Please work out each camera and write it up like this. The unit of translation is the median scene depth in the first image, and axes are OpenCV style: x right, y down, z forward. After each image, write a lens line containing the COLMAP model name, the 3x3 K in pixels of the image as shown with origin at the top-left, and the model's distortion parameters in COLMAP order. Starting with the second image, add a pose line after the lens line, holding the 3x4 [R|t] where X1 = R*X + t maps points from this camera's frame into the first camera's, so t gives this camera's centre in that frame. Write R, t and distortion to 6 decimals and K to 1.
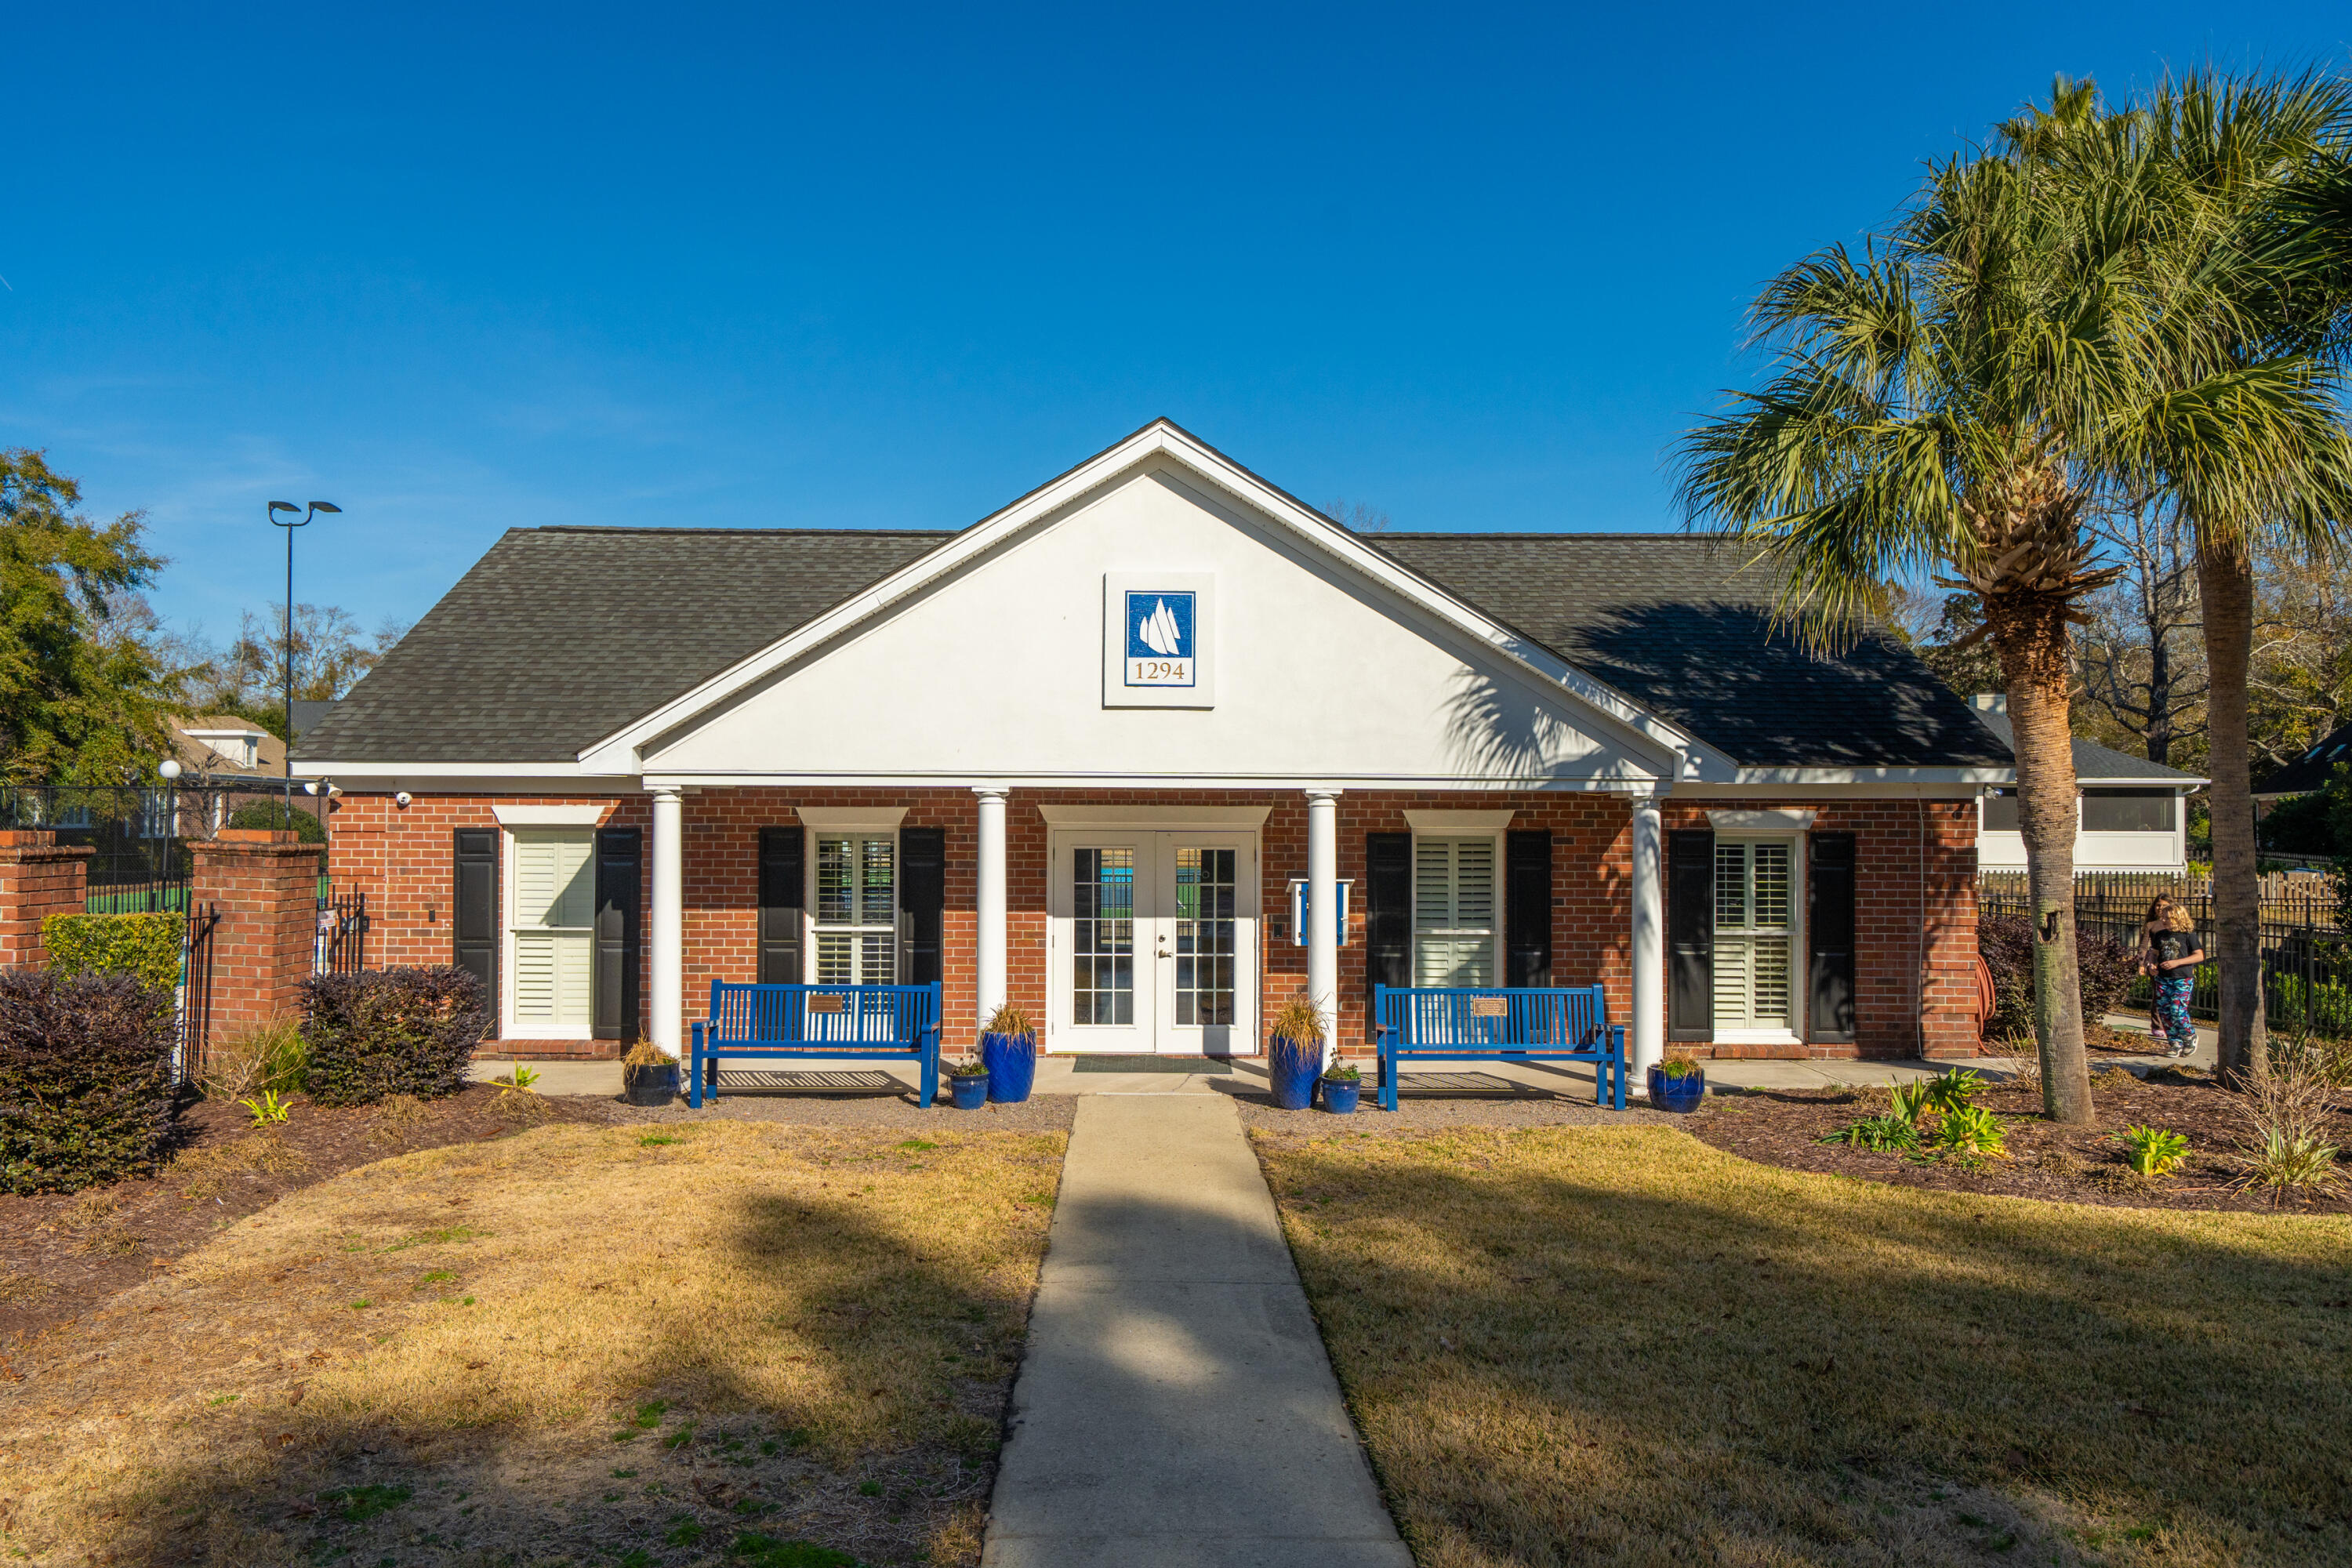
lens RADIAL K [[1657.5, 0, 1177.0], [0, 1657.5, 783.3], [0, 0, 1]] dist [-0.006858, 0.000237]
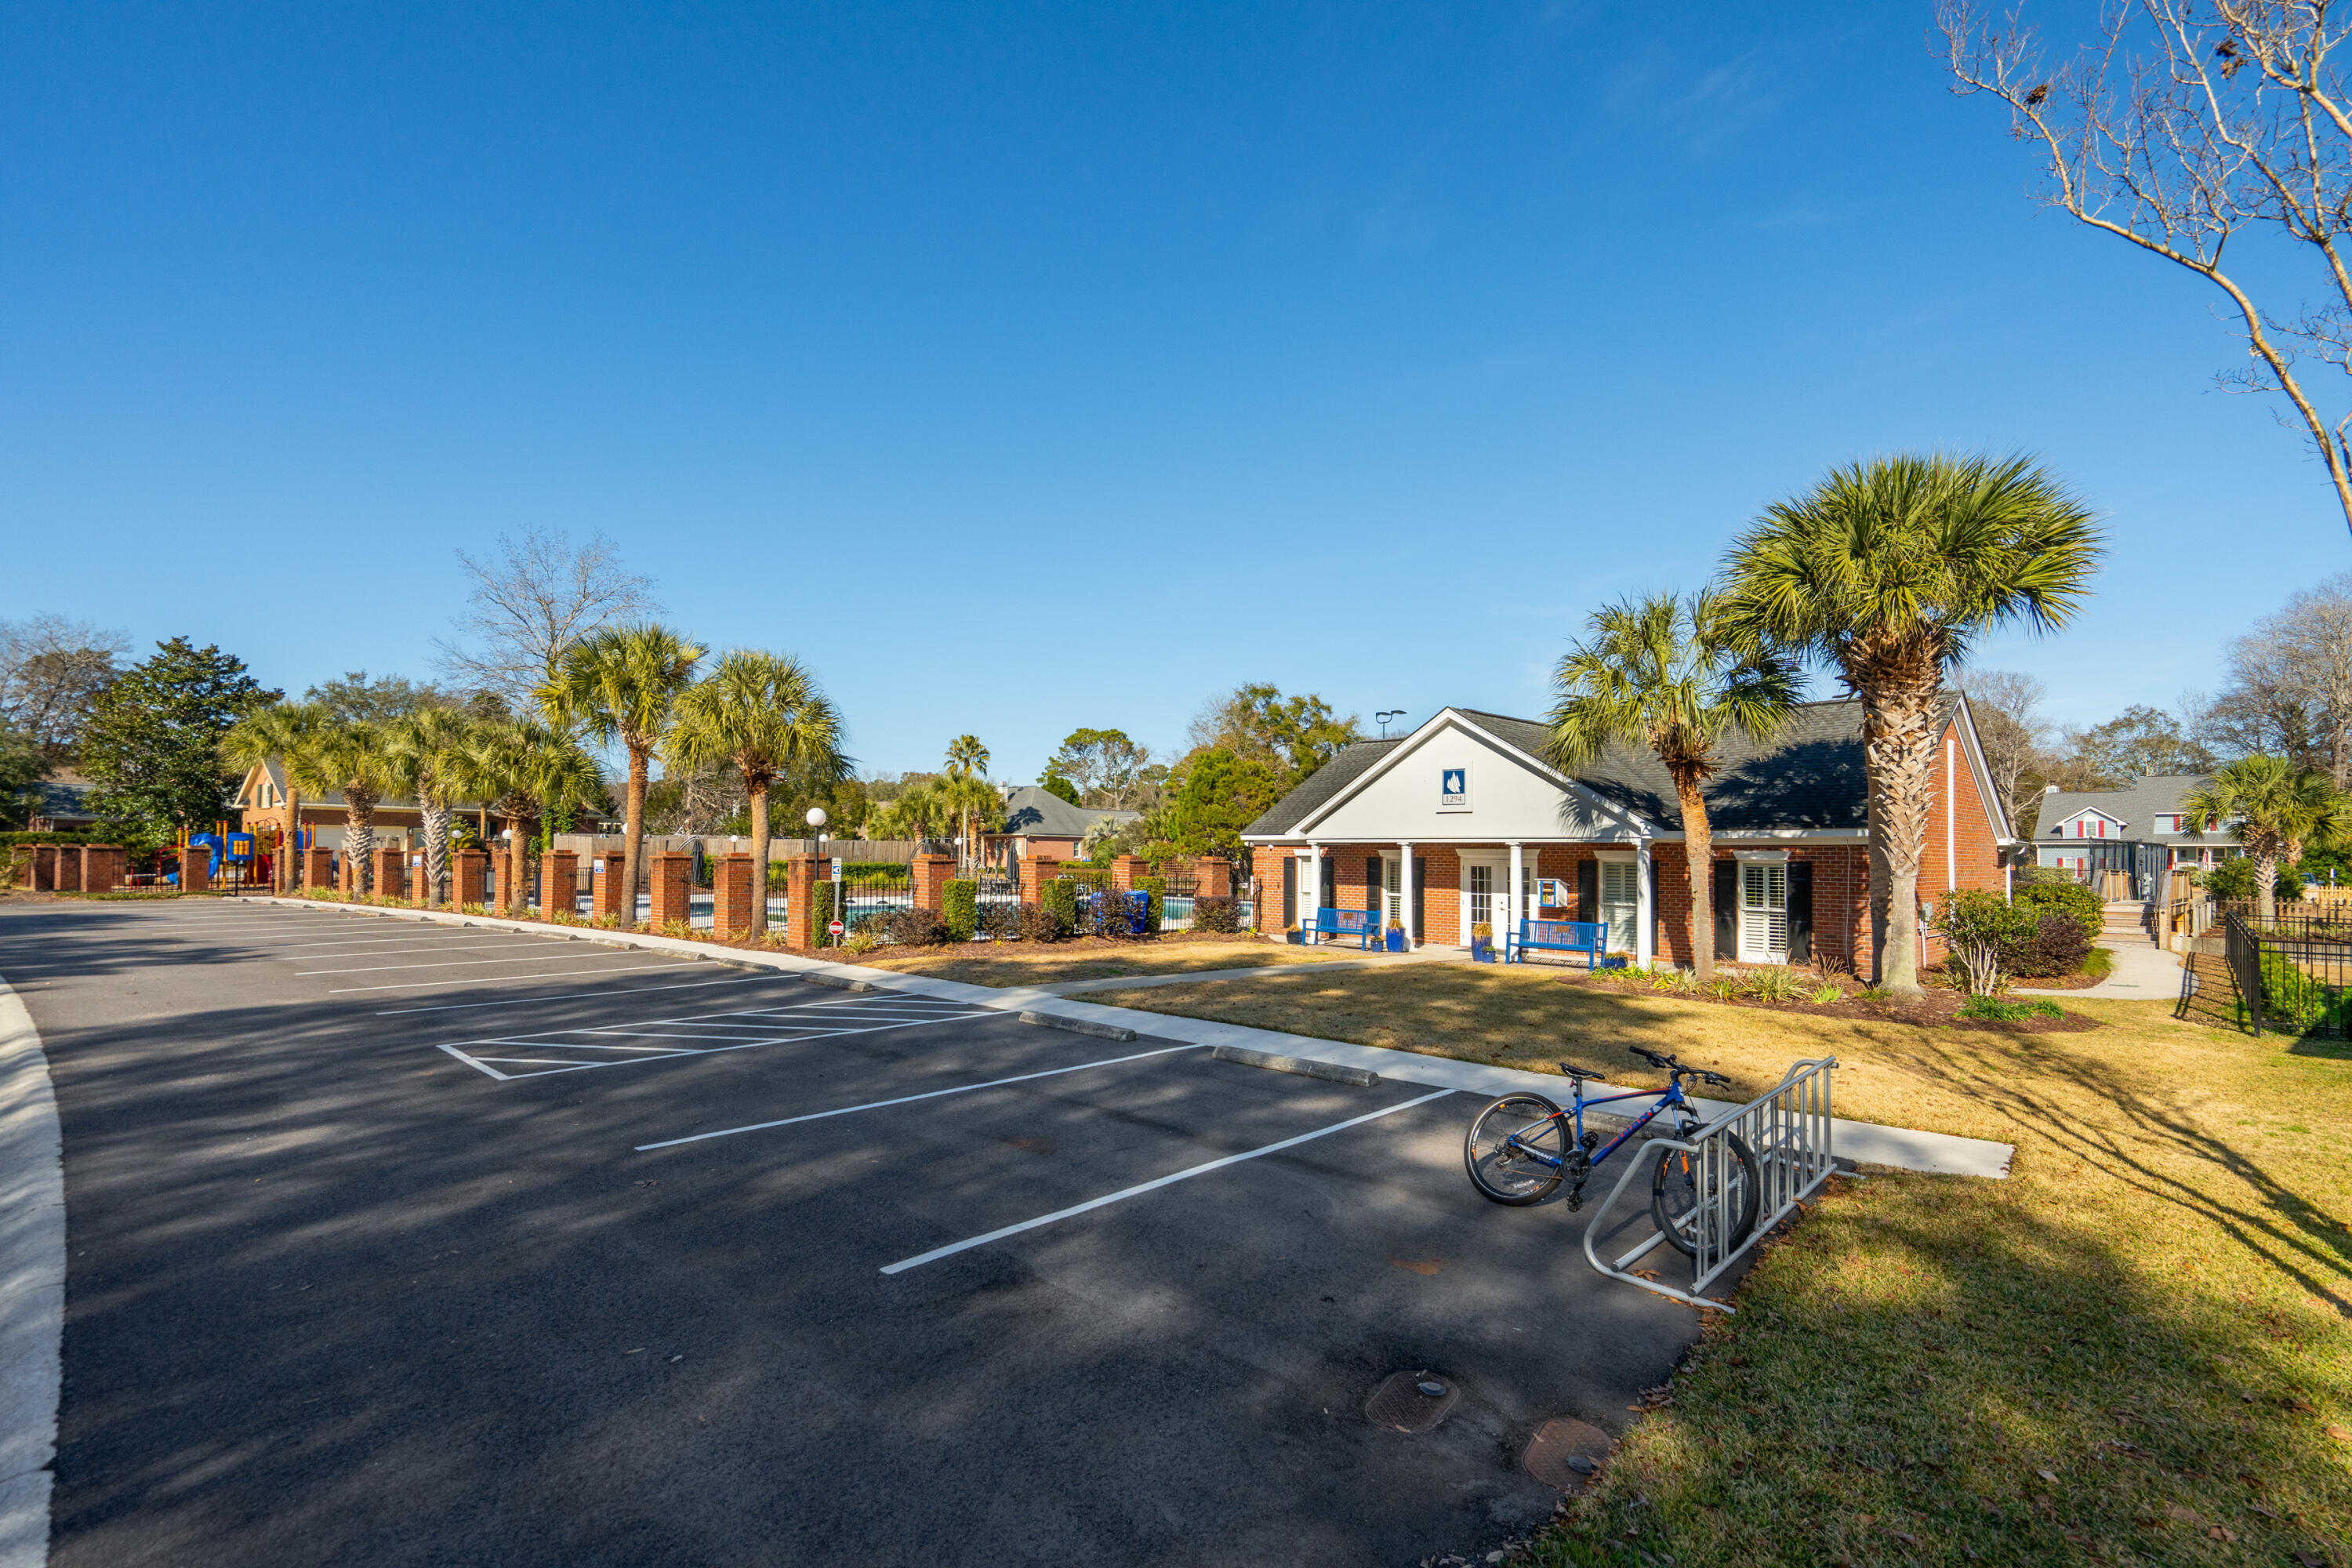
lens RADIAL K [[1063.6, 0, 1180.2], [0, 1063.6, 792.6], [0, 0, 1]] dist [-0.004506, 0.001898]
pose [[0.678354, -0.041649, -0.733554, 0.938296], [0.013811, 0.998938, -0.043945, -0.007792], [0.734606, 0.019679, 0.678209, -0.488828]]
